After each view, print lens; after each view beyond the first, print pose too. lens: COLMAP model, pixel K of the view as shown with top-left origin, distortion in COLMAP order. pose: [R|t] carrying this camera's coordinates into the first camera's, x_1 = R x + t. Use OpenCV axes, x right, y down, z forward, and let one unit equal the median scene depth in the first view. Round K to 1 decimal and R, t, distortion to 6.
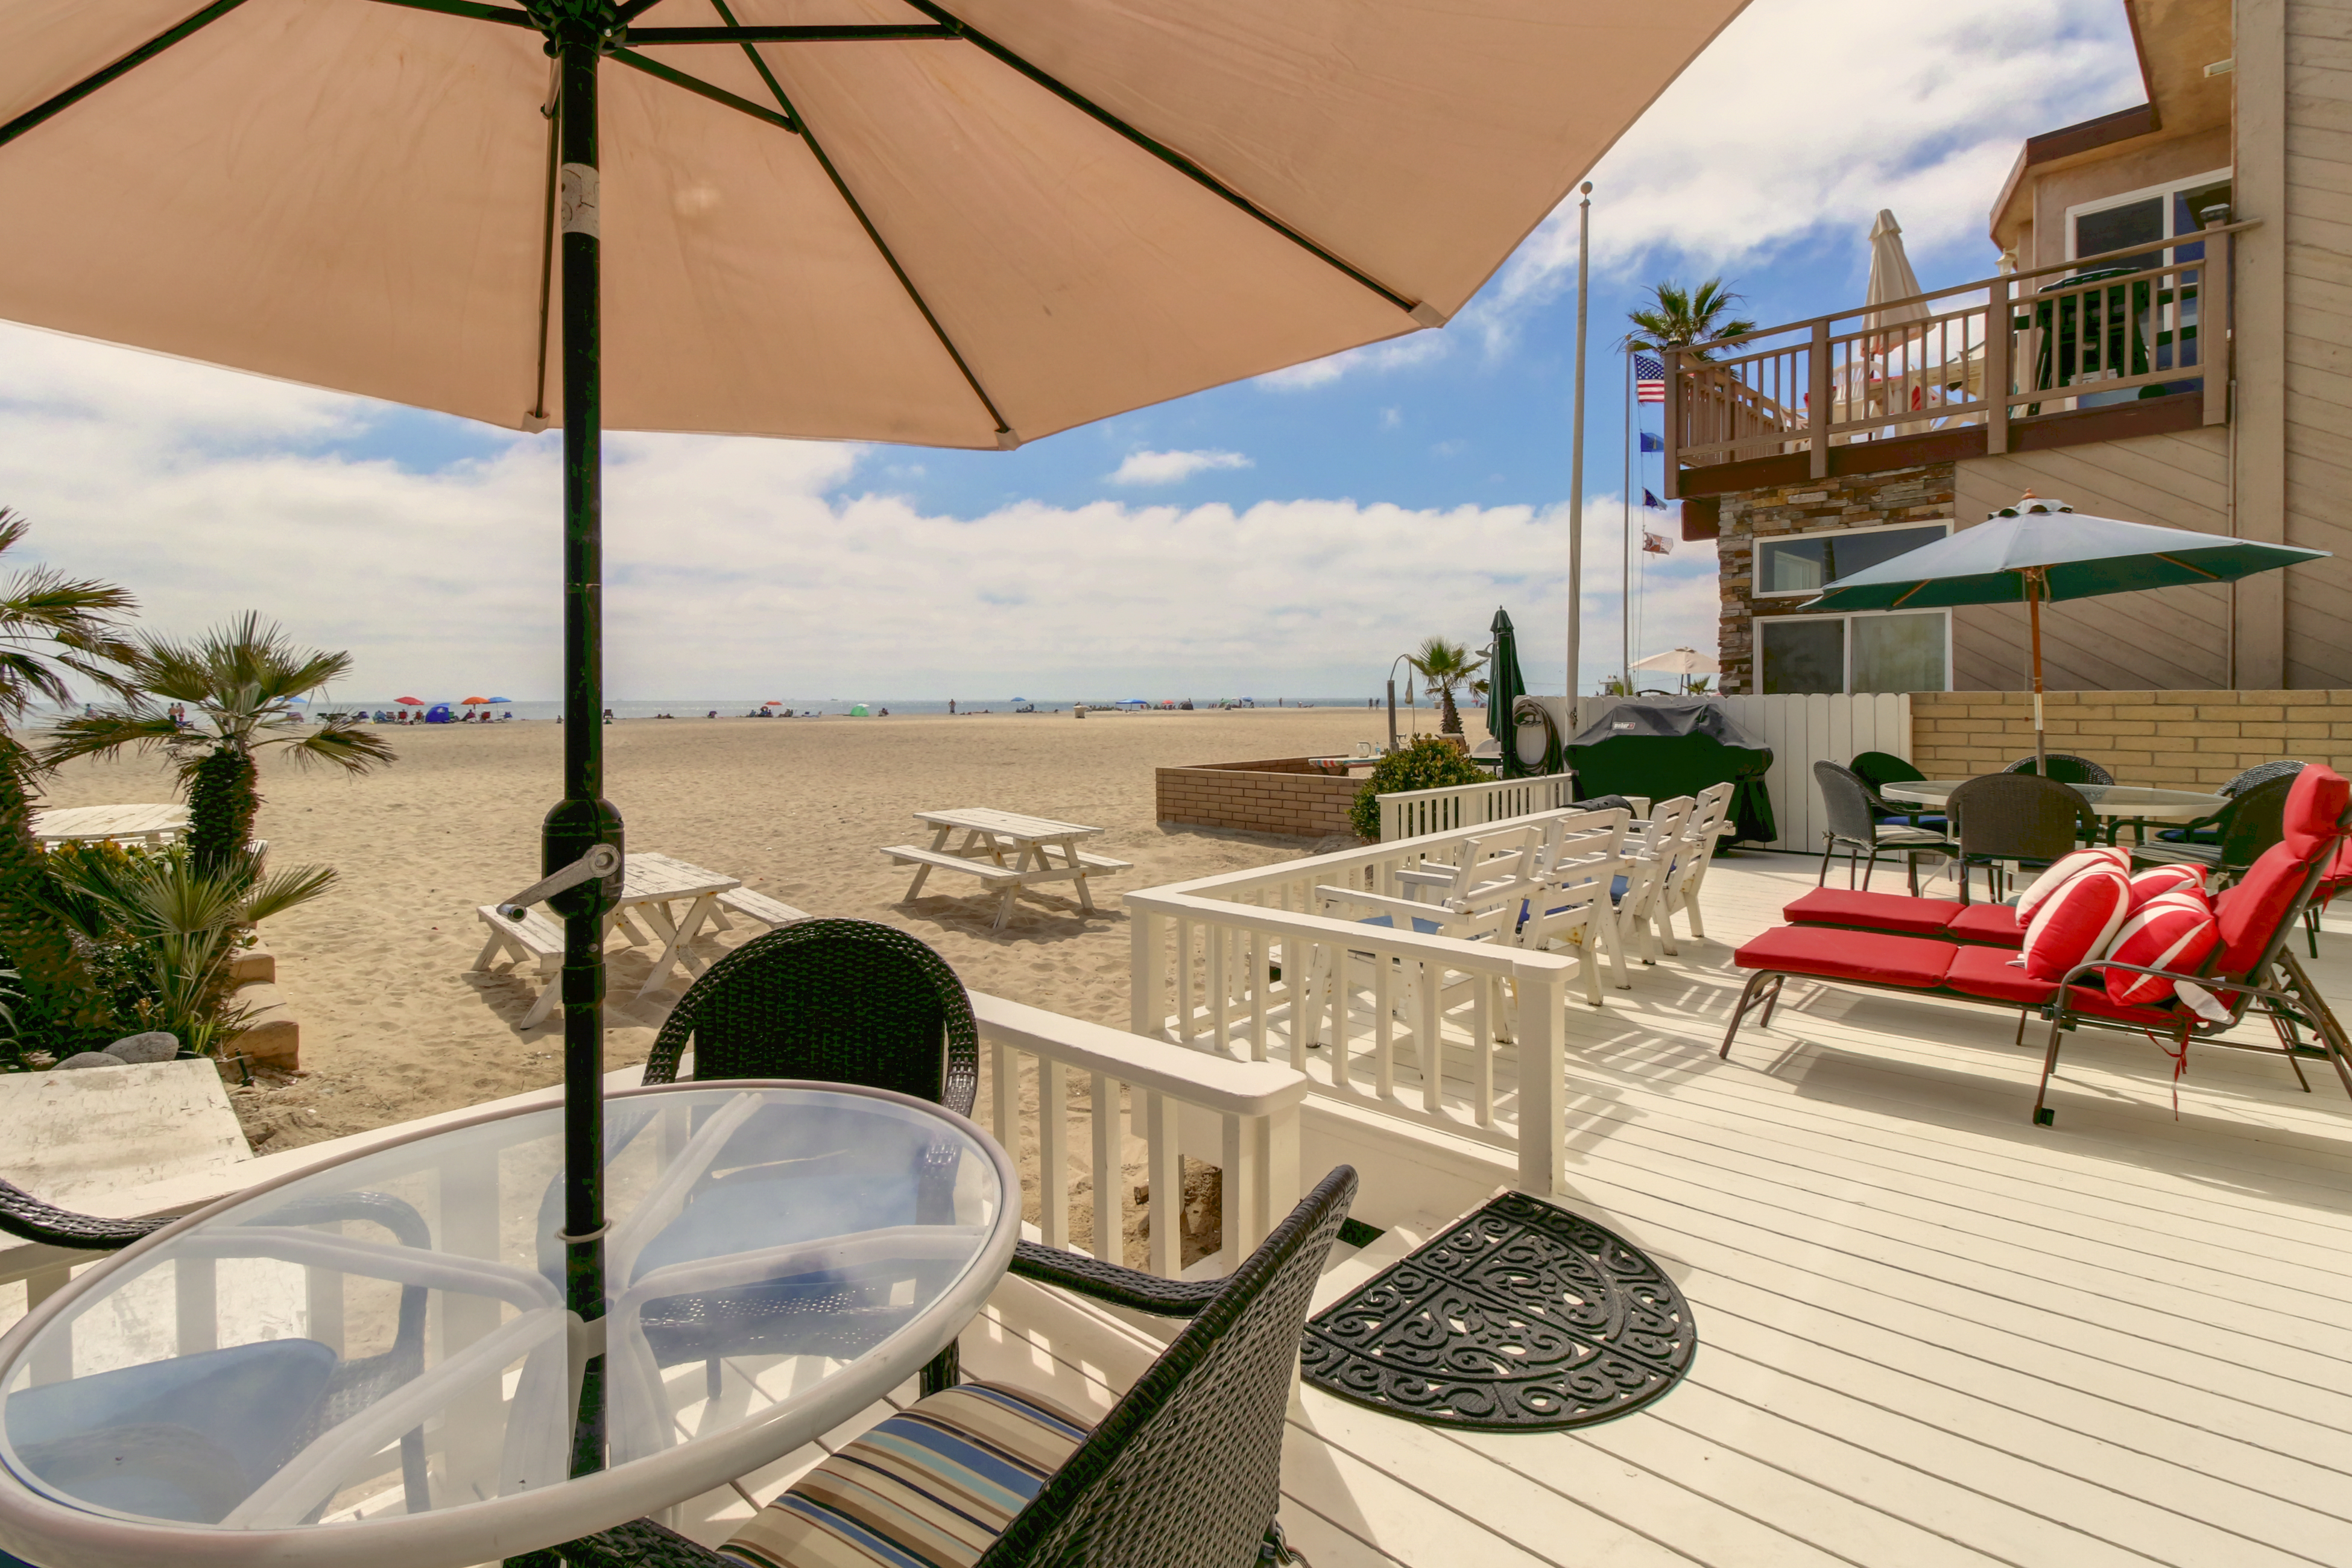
lens RADIAL K [[1109.7, 0, 1196.5], [0, 1109.7, 708.3], [0, 0, 1]] dist [-0.000962, -0.004949]
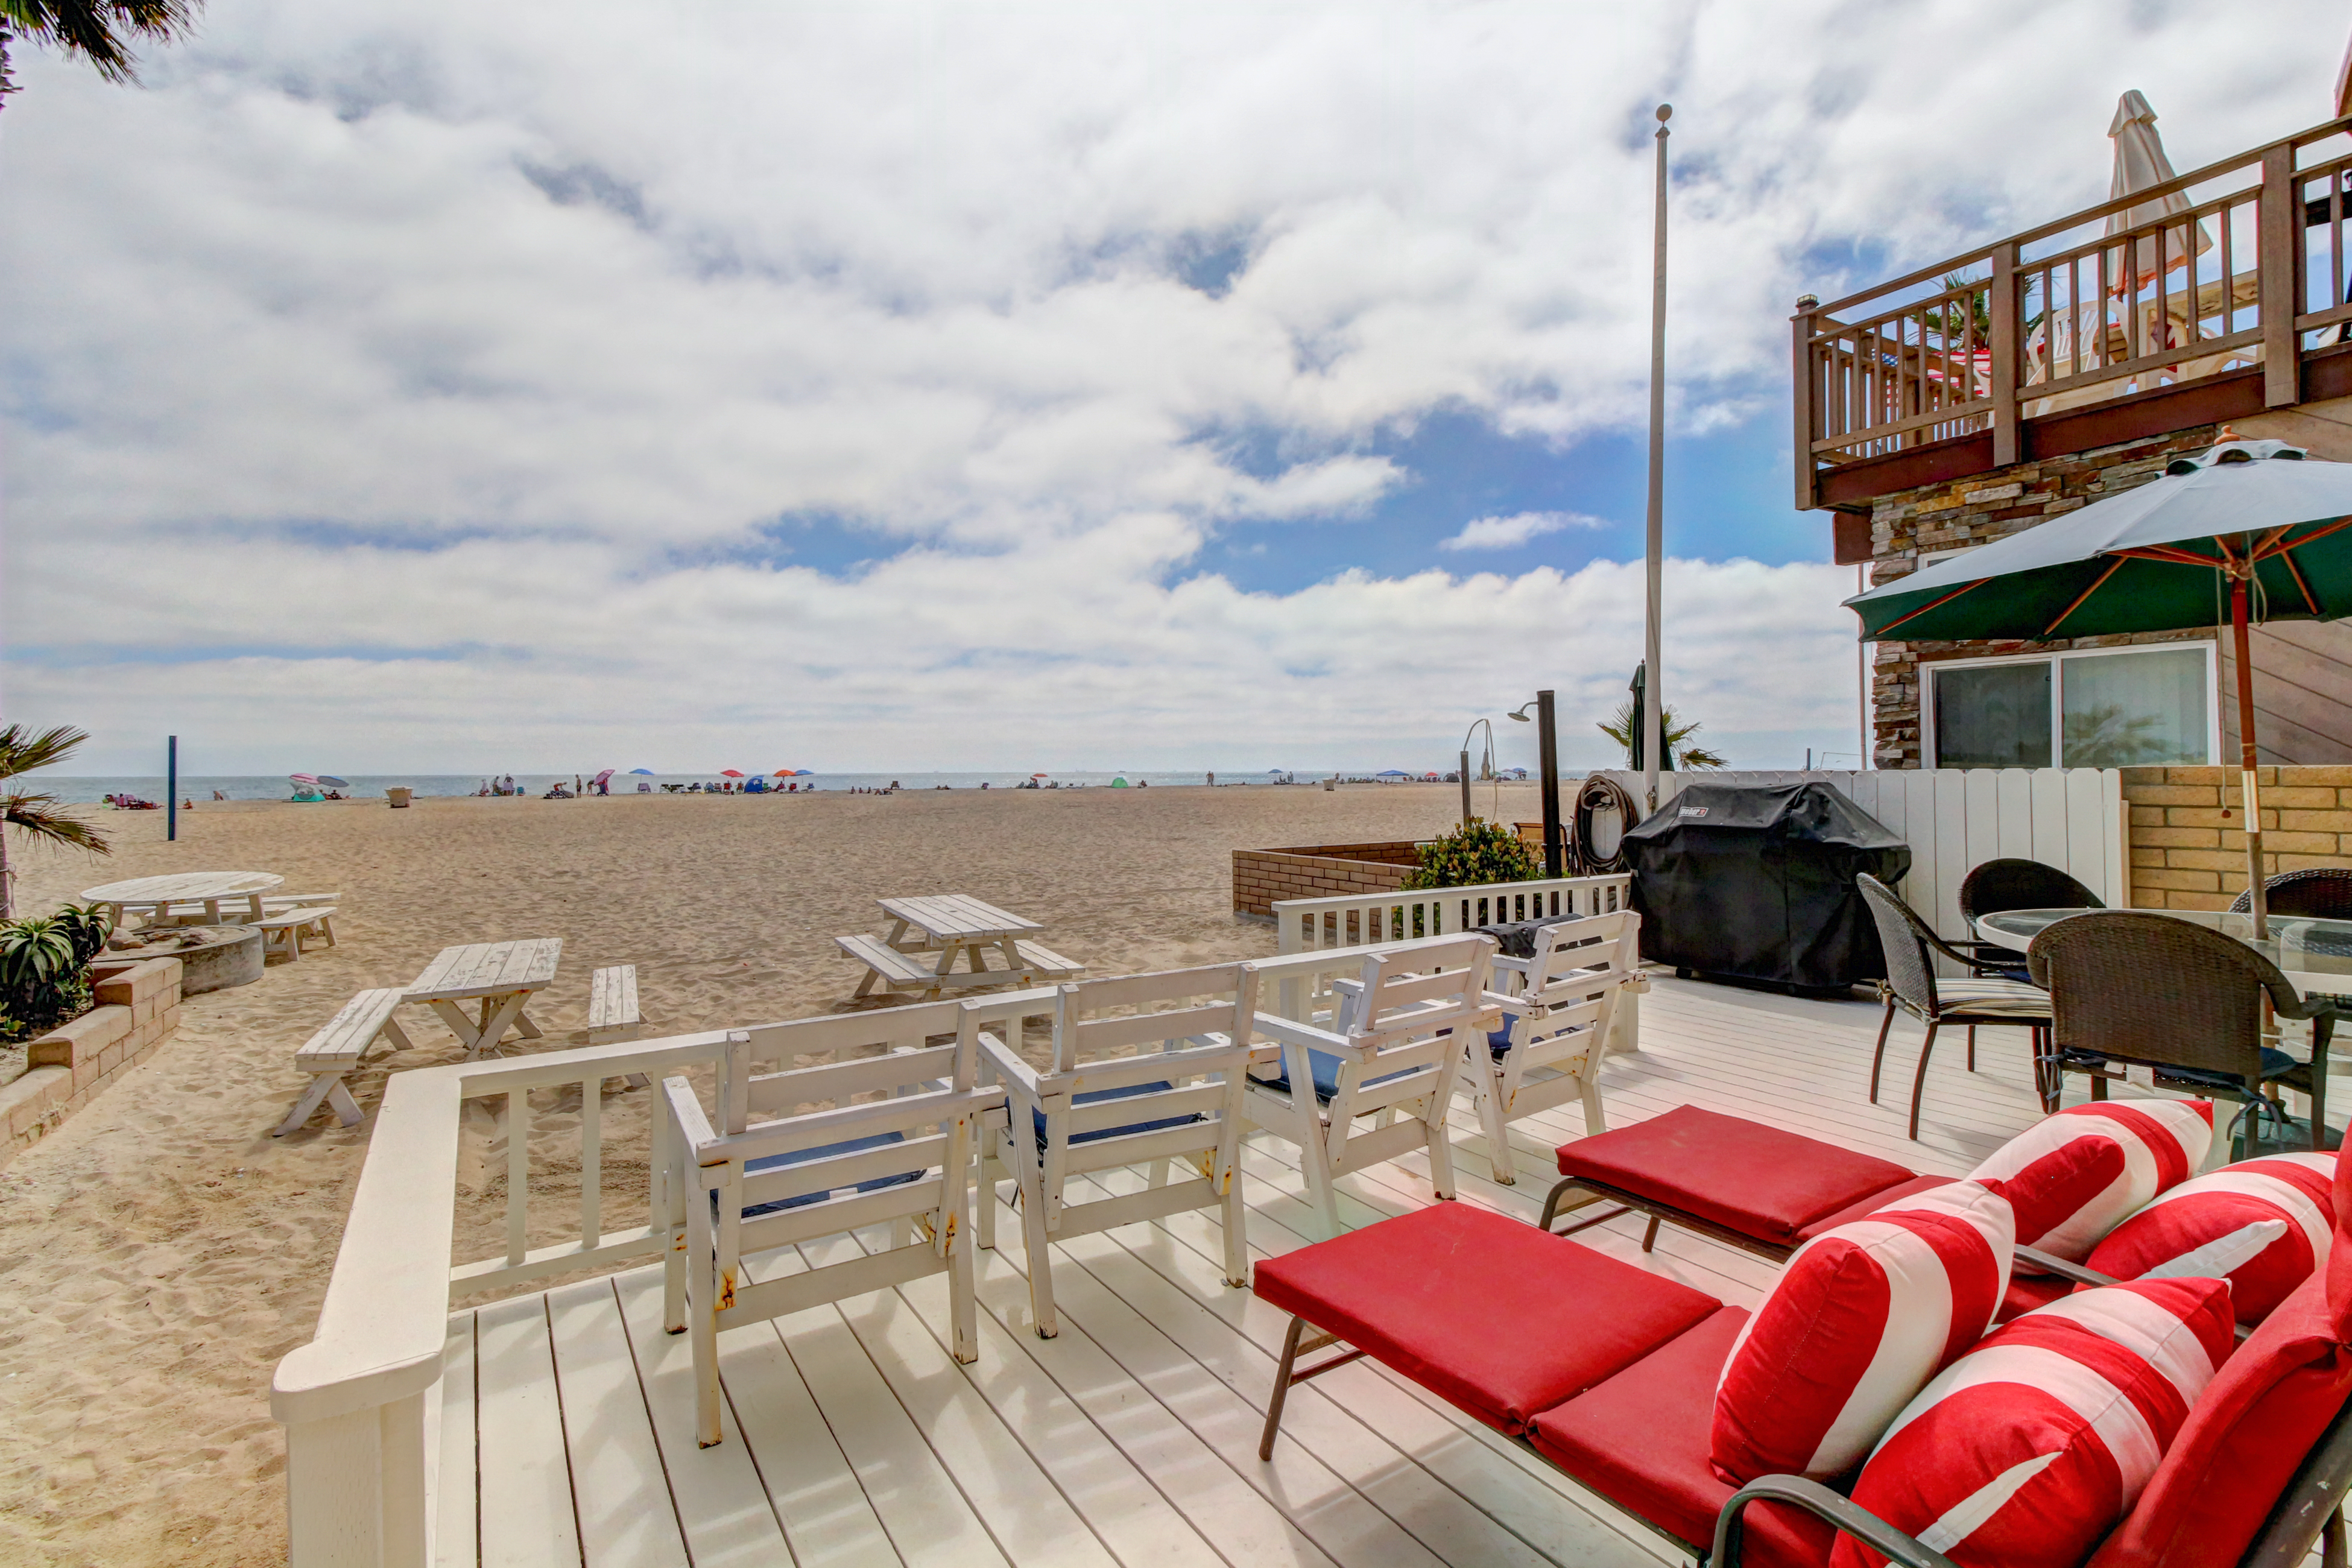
lens RADIAL K [[1109.7, 0, 1200.0], [0, 1109.7, 755.2], [0, 0, 1]] dist [-0.000962, -0.004949]
pose [[0.969632, -0.003741, -0.244541, 0.226494], [-0.001842, 0.999743, -0.022596, -0.004169], [0.244563, 0.022360, 0.969376, 0.183530]]
